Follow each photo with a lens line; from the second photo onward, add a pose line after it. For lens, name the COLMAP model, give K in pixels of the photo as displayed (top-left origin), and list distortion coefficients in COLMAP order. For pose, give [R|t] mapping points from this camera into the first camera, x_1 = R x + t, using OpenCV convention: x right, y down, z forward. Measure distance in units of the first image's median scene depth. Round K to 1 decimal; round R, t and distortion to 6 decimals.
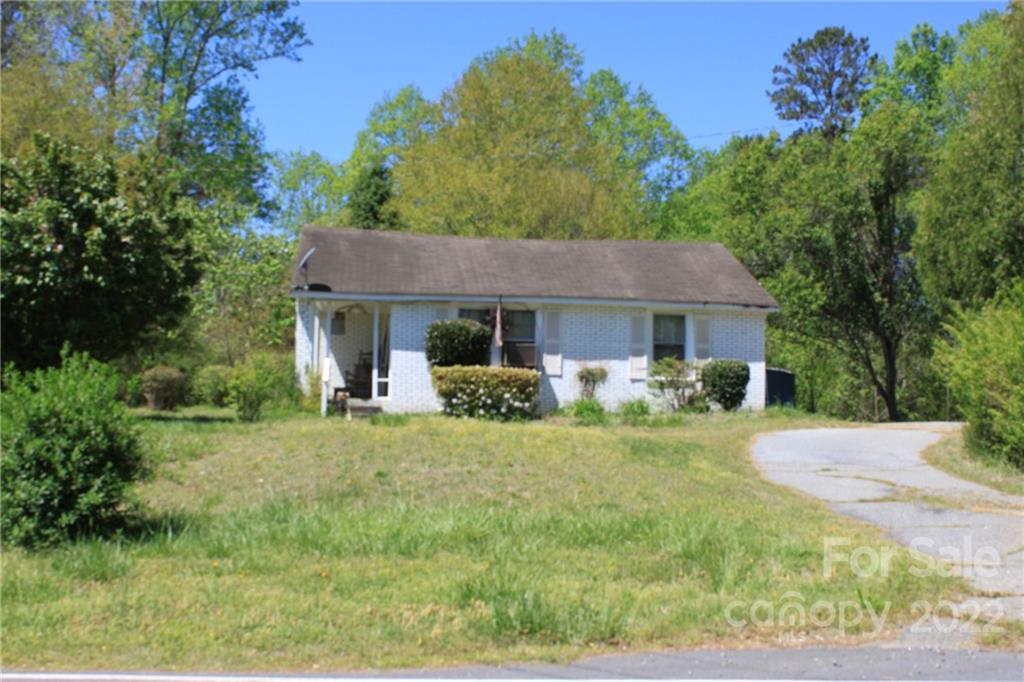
lens RADIAL K [[1237.9, 0, 508.6], [0, 1237.9, 341.3], [0, 0, 1]] dist [-0.066501, 0.000000]
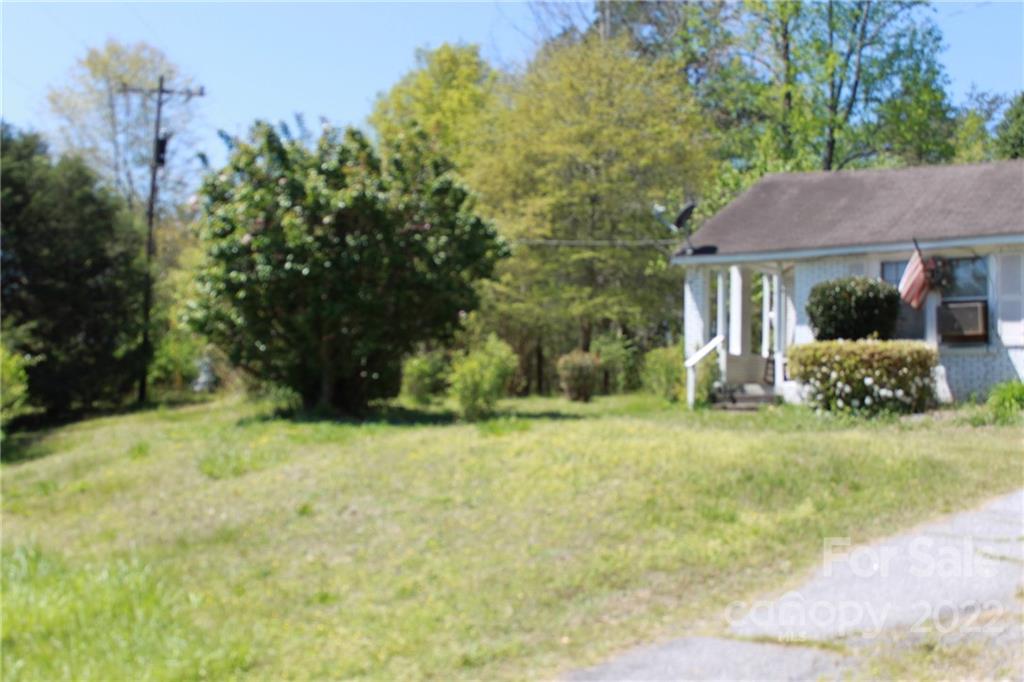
lens RADIAL K [[1207.0, 0, 510.4], [0, 1207.0, 345.5], [0, 0, 1]] dist [-0.073056, 0.000000]
pose [[0.754055, -0.037555, -0.655737, 0.295484], [0.056580, 0.998367, 0.007885, 0.006492], [0.654370, -0.043048, 0.754948, 0.345200]]
